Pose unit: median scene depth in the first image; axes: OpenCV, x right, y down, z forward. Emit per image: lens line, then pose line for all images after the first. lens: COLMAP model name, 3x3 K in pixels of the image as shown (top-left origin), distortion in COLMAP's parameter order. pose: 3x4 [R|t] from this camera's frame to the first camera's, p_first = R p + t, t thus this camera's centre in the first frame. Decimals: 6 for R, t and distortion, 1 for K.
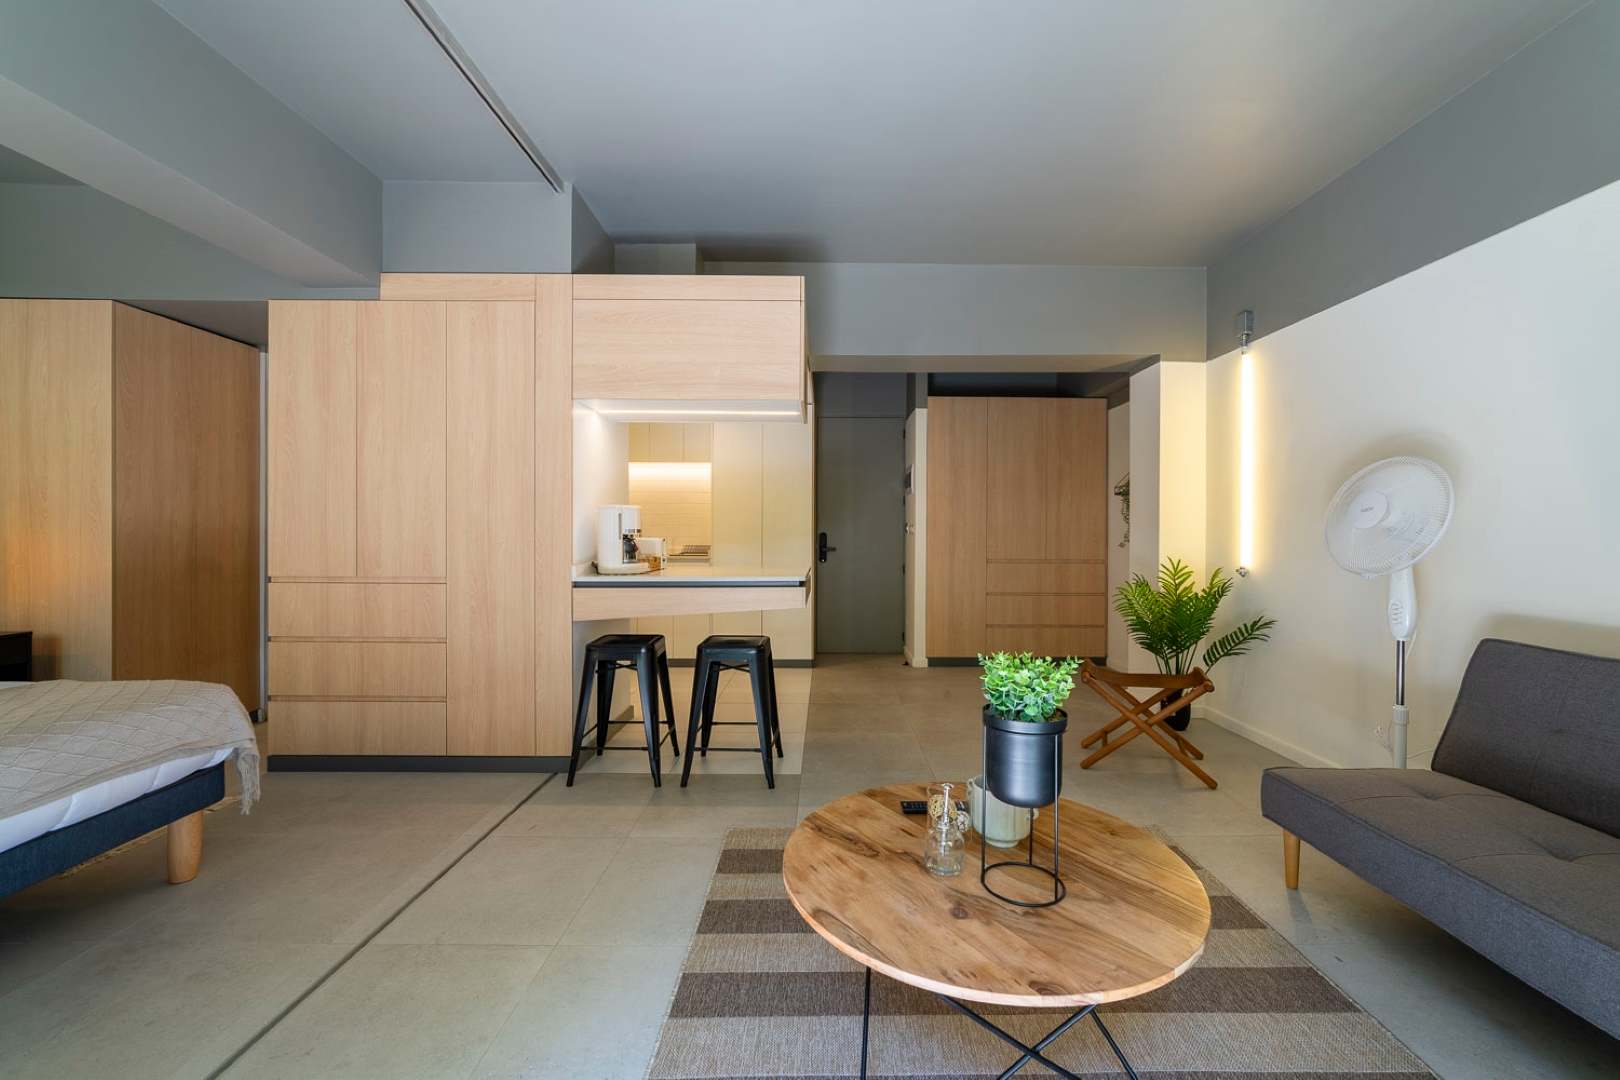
lens RADIAL K [[627.4, 0, 819.6], [0, 627.4, 535.3], [0, 0, 1]] dist [-0.001541, 0.000010]
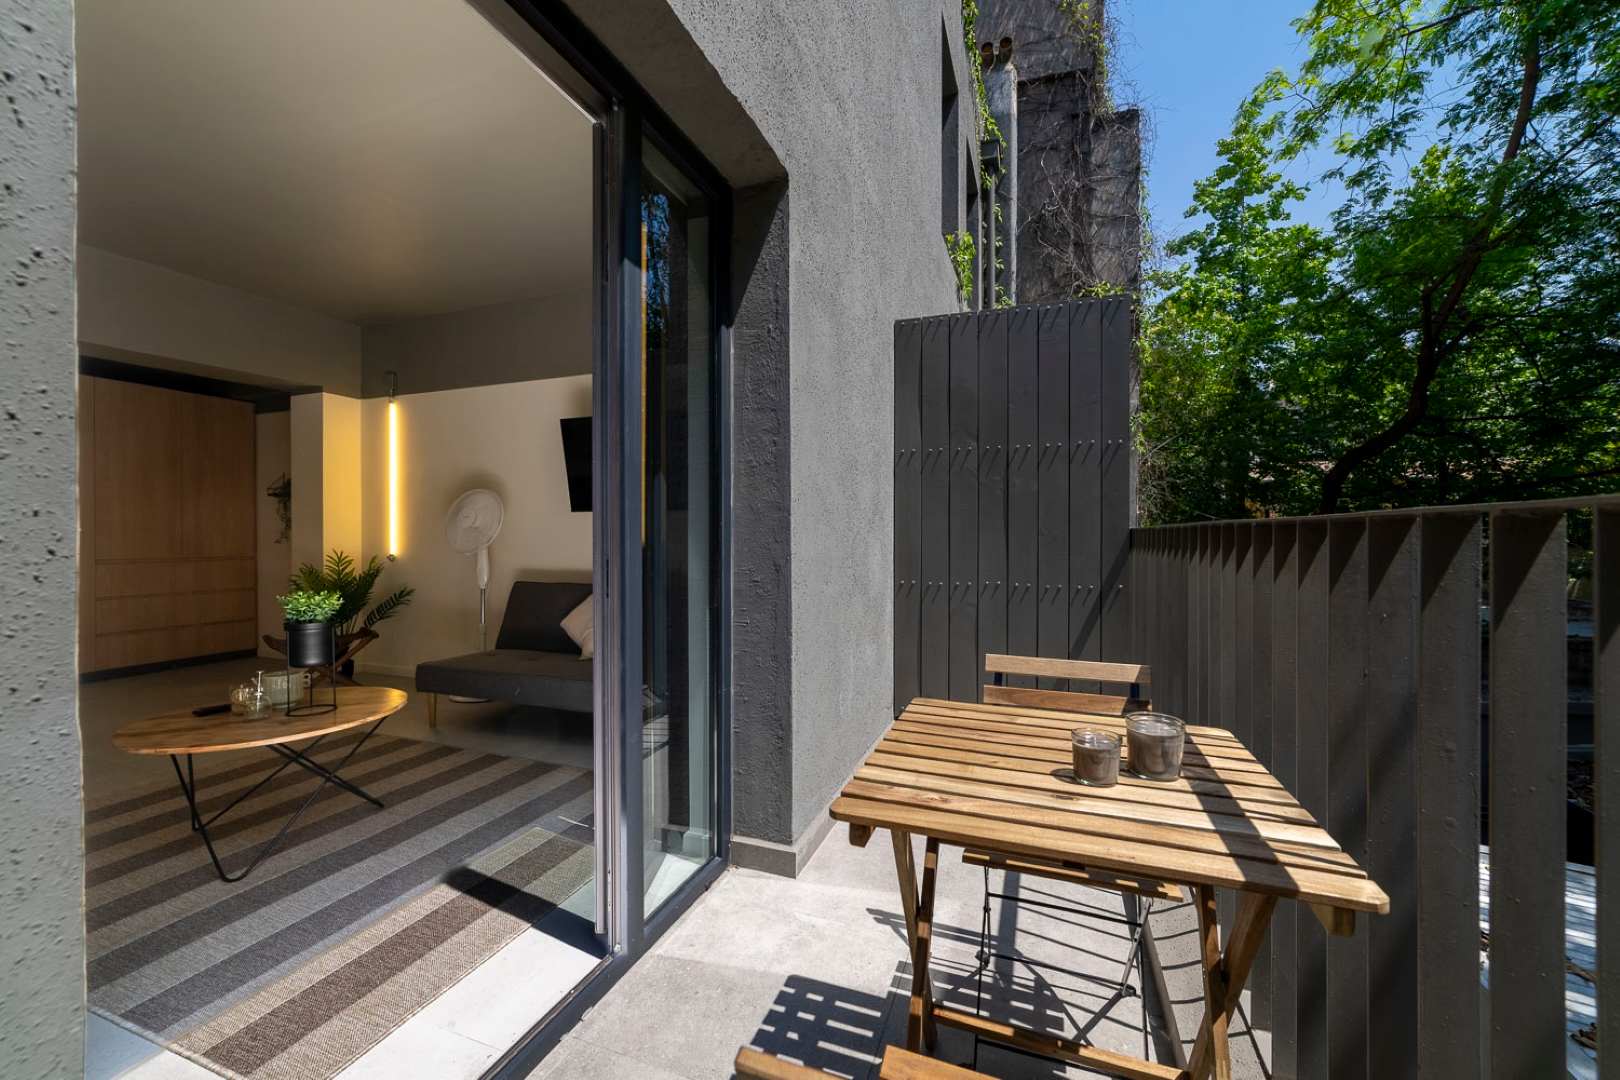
lens RADIAL K [[627.4, 0, 816.4], [0, 627.4, 539.4], [0, 0, 1]] dist [-0.001541, 0.000010]
pose [[0.342070, -0.012112, 0.939596, -0.301562], [0.004084, 0.999927, 0.011403, 0.004426], [-0.939665, -0.000064, 0.342095, -0.355404]]
